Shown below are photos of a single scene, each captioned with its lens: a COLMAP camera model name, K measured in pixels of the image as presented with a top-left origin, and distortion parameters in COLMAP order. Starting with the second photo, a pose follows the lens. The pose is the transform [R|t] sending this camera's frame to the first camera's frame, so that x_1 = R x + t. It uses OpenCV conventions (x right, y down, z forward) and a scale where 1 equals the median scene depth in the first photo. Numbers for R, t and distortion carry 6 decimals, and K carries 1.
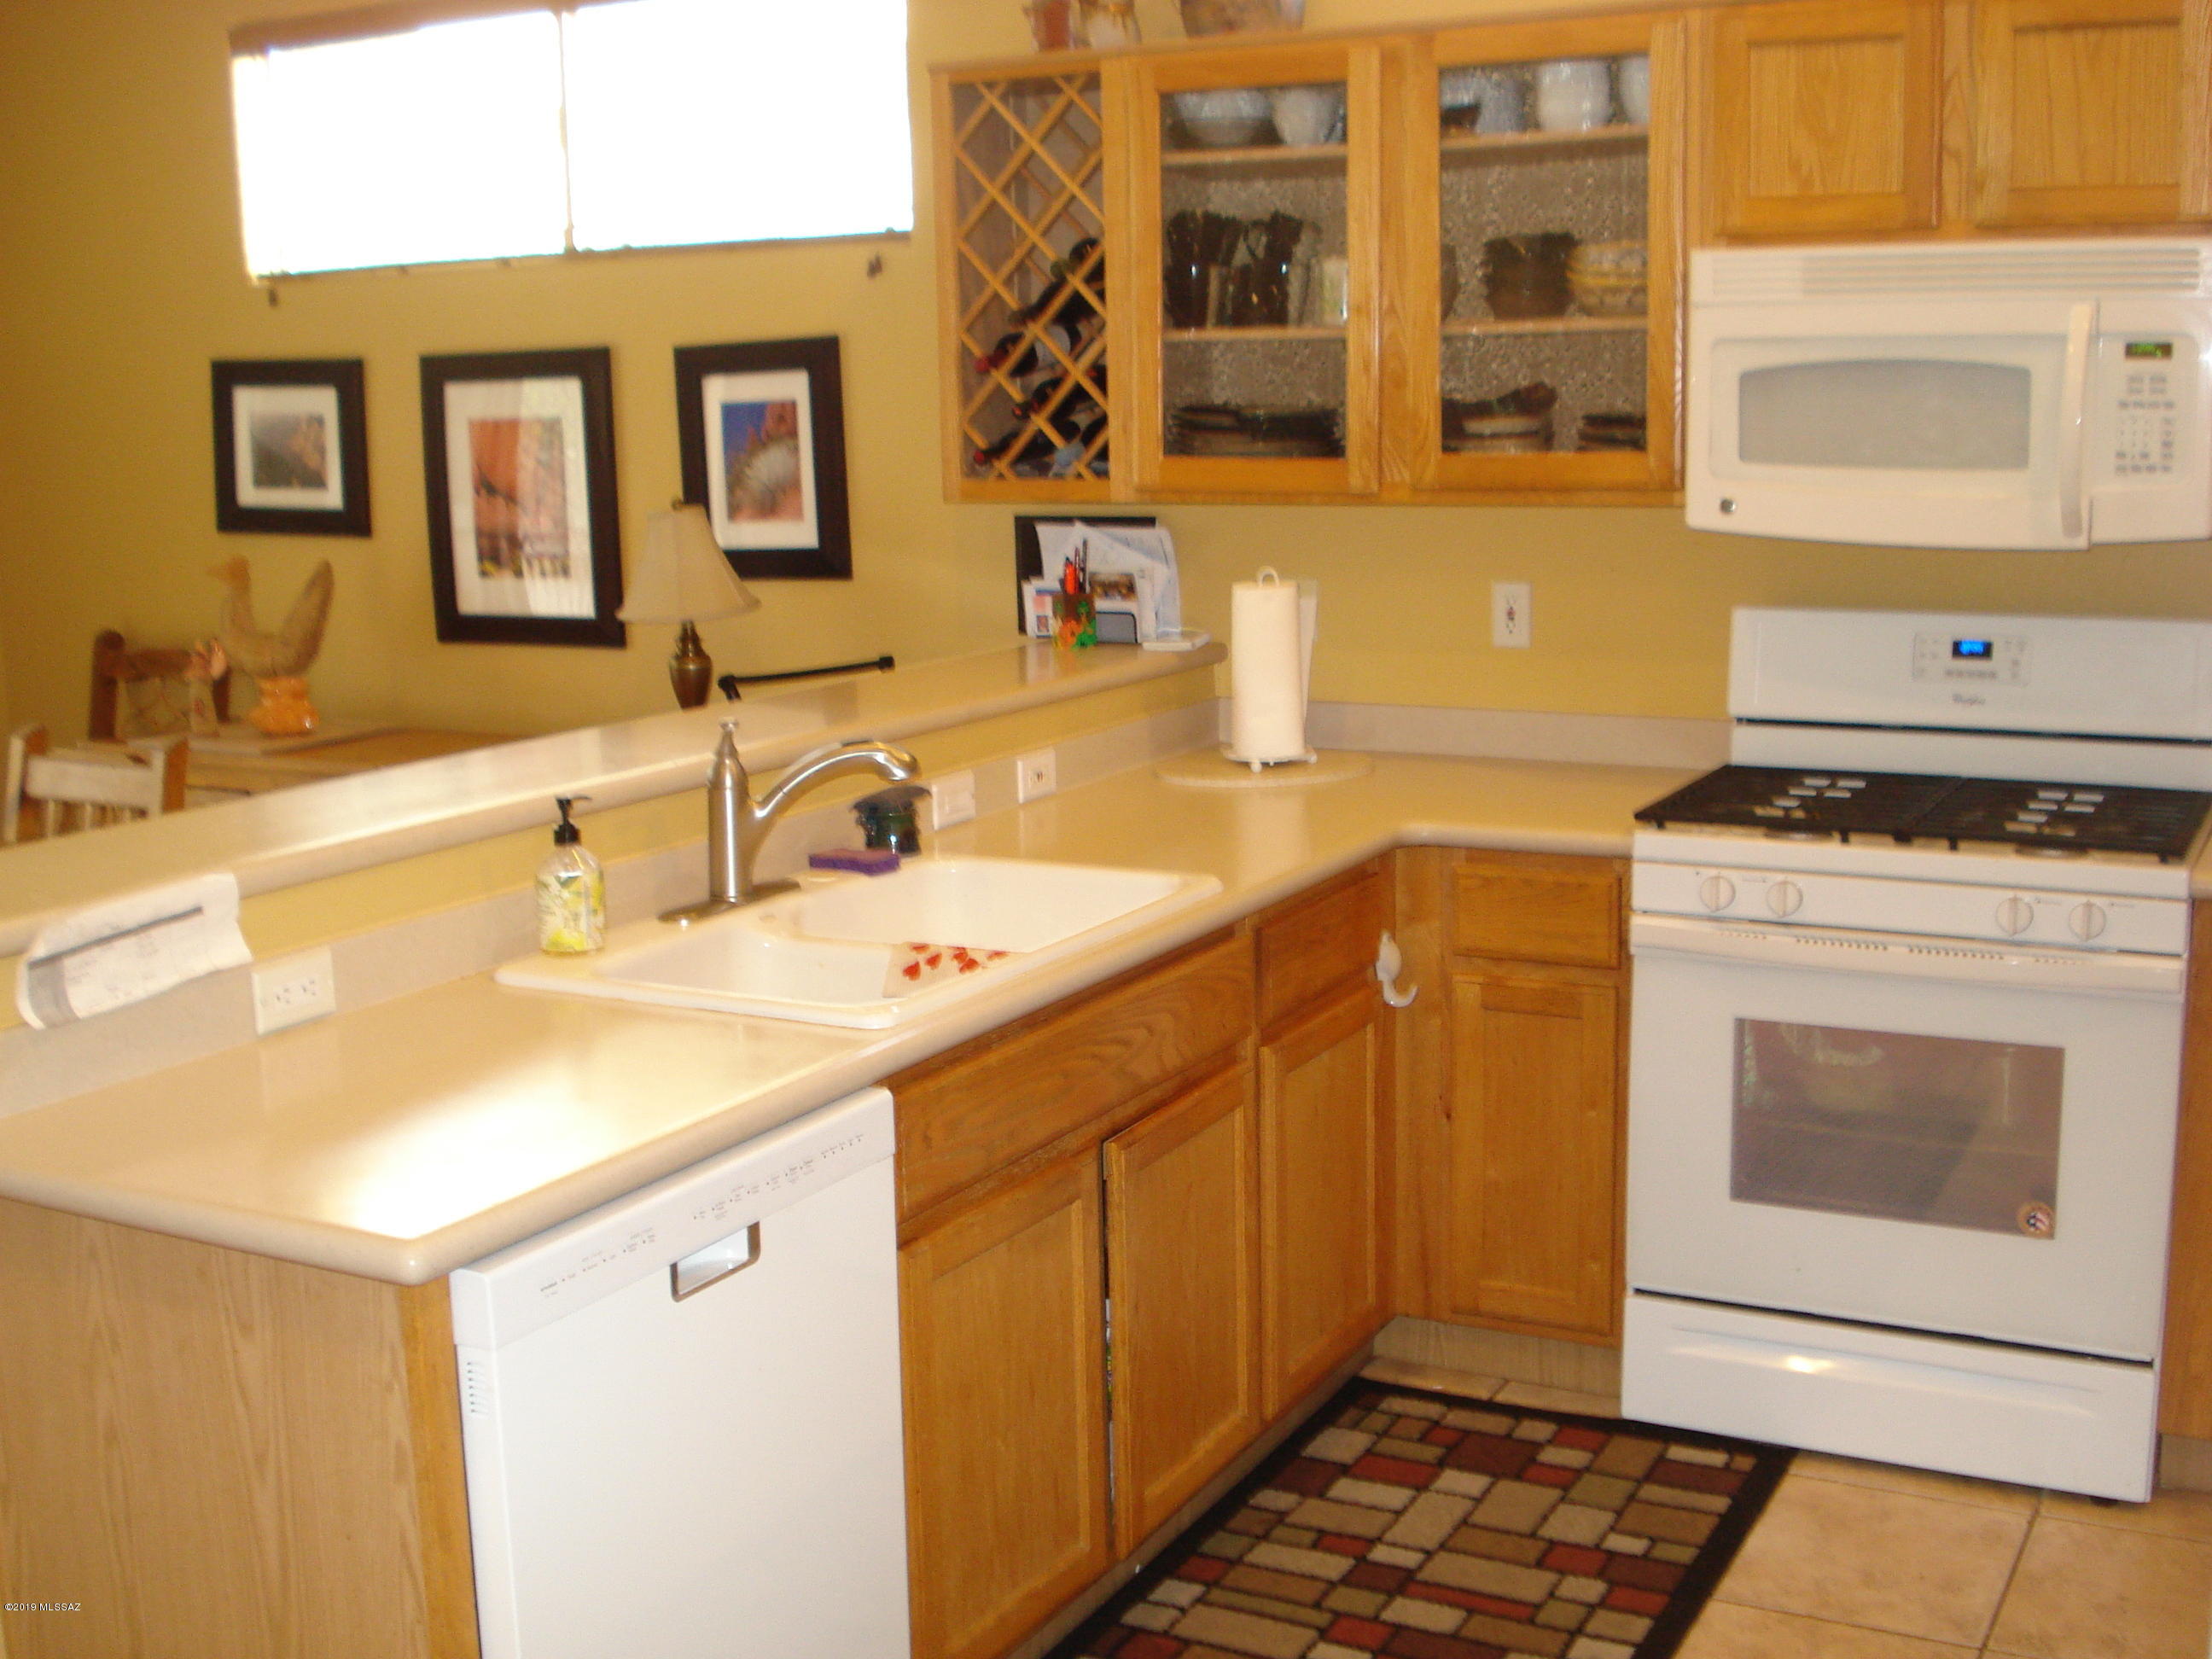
lens RADIAL K [[2493.3, 0, 1080.8], [0, 2493.3, 838.4], [0, 0, 1]] dist [-0.071438, -0.083812]
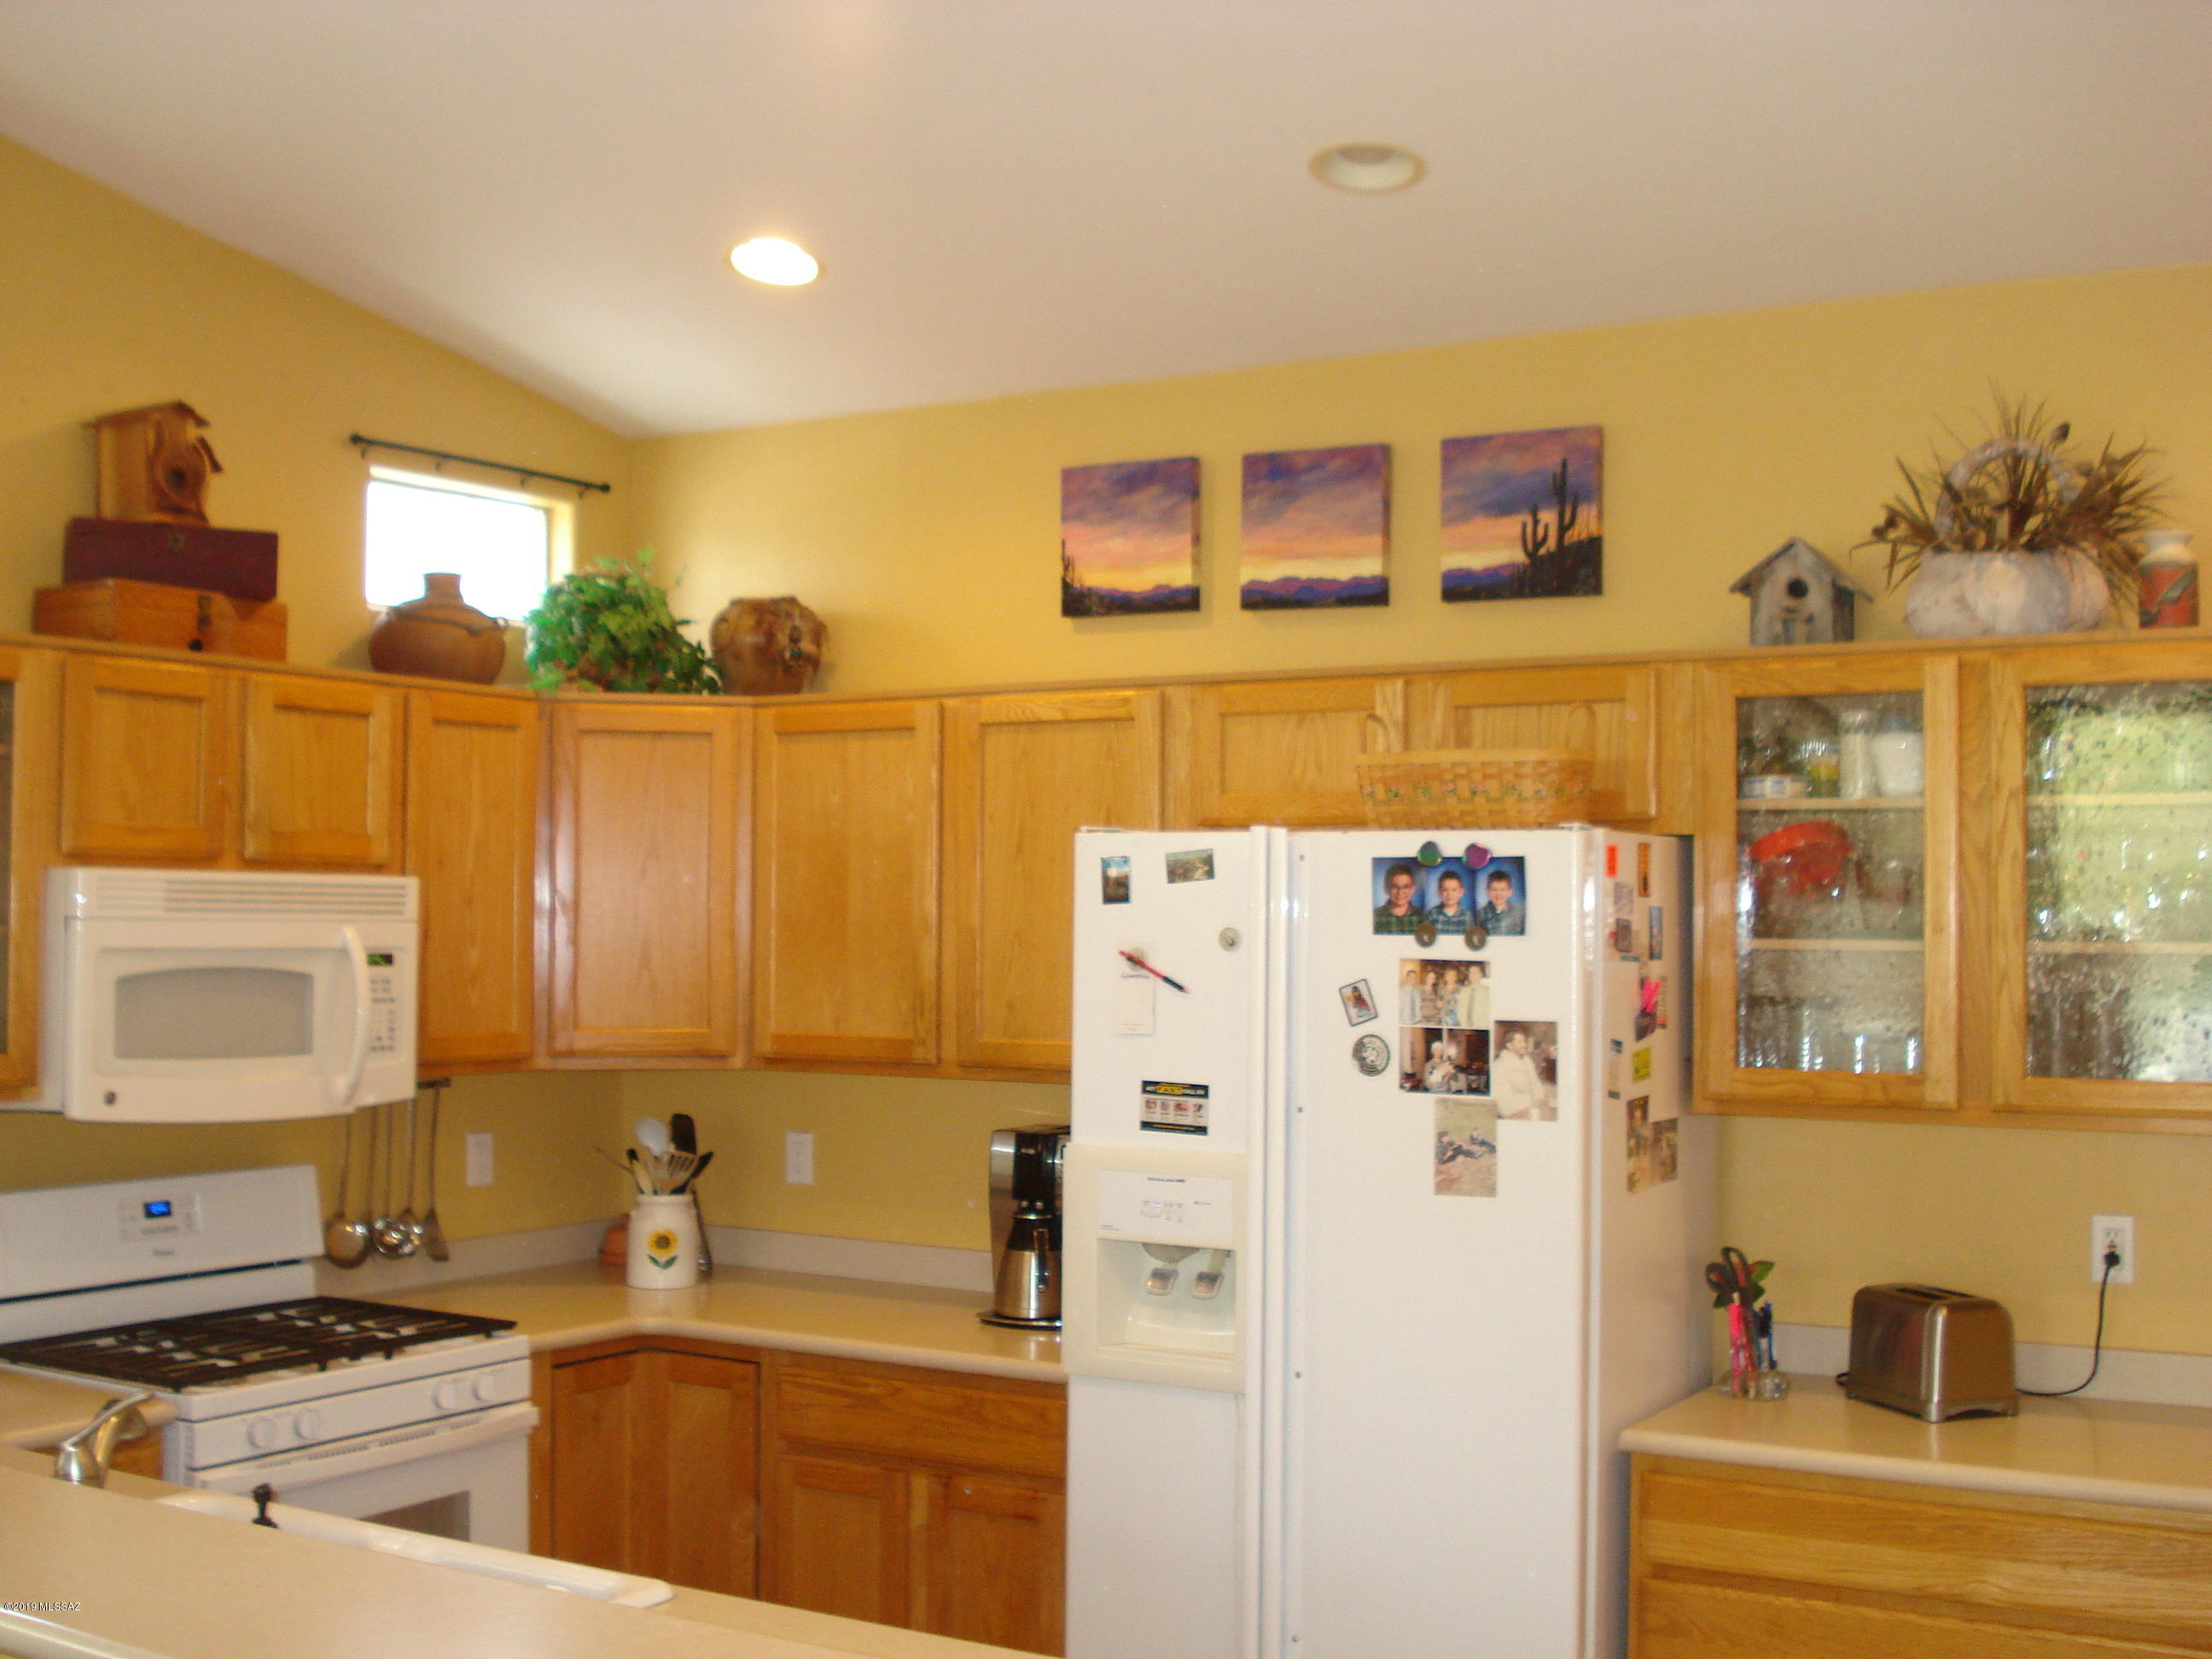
lens RADIAL K [[2514.3, 0, 1106.6], [0, 2514.3, 838.2], [0, 0, 1]] dist [-0.069119, -0.104226]
pose [[0.038355, 0.052925, 0.997862, -0.761101], [0.169873, 0.983716, -0.058704, -0.099443], [-0.984719, 0.171762, 0.028740, 0.471258]]
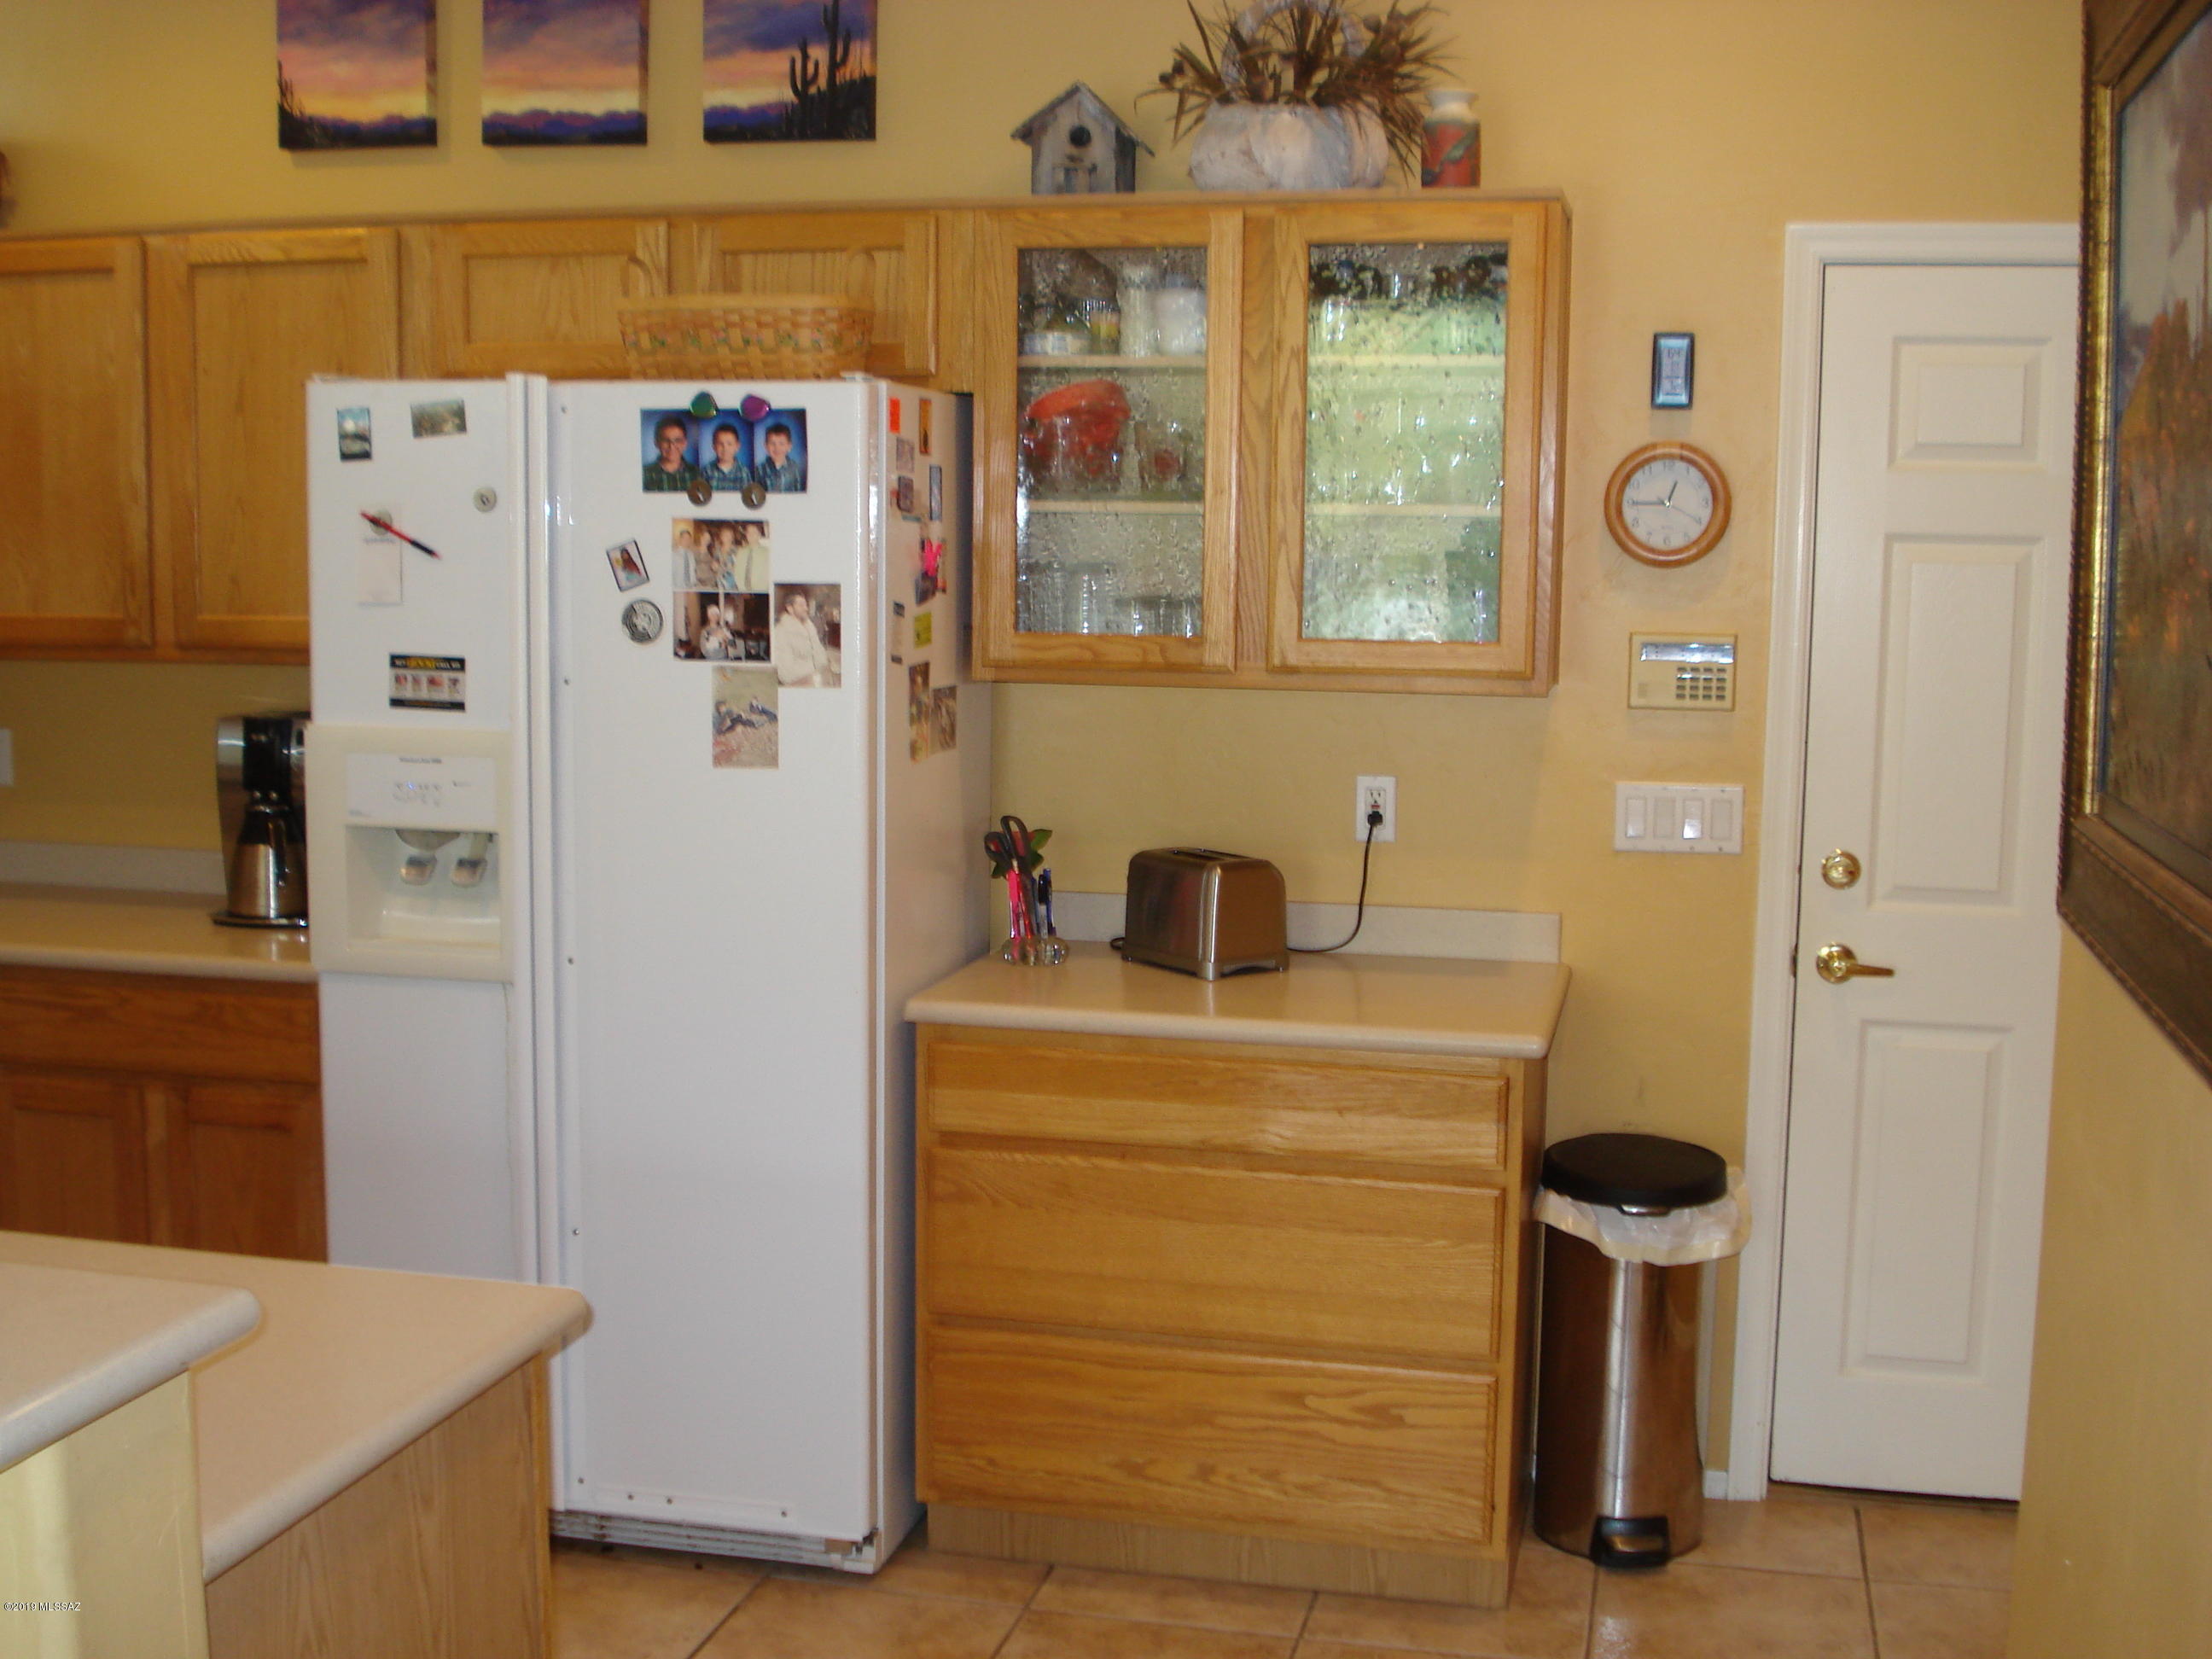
lens RADIAL K [[2514.3, 0, 1106.6], [0, 2514.3, 838.2], [0, 0, 1]] dist [-0.069119, -0.104226]
pose [[-0.268663, -0.100279, 0.958000, -0.709661], [0.166981, 0.974659, 0.148851, -0.087143], [-0.948651, 0.199958, -0.245110, 0.492107]]
